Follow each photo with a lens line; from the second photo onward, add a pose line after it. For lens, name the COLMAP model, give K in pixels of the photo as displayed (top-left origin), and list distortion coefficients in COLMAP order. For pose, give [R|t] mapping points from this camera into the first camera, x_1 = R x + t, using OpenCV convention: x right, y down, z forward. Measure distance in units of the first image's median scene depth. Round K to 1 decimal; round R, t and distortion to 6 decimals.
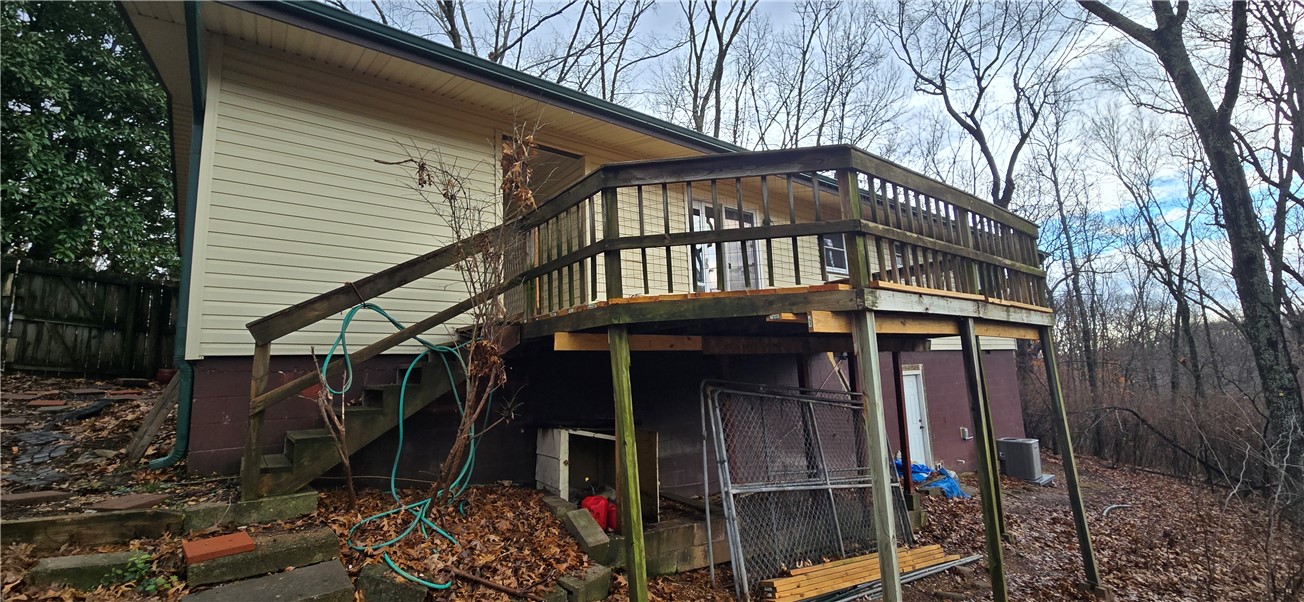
lens RADIAL K [[536.1, 0, 648.8], [0, 536.1, 298.1], [0, 0, 1]] dist [-0.000430, 0.000133]
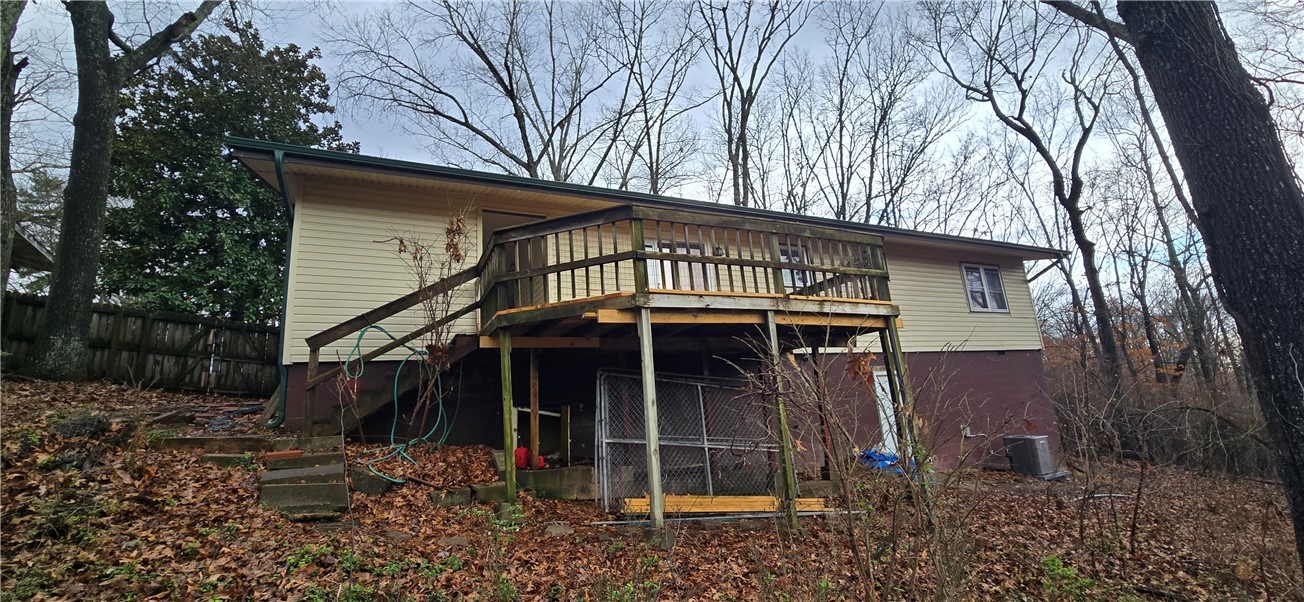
lens RADIAL K [[536.1, 0, 653.5], [0, 536.1, 301.3], [0, 0, 1]] dist [-0.000430, 0.000133]
pose [[0.977469, -0.071923, -0.198446, 0.325656], [0.060275, 0.996119, -0.064137, 0.046284], [0.202289, 0.050731, 0.978011, -0.226387]]
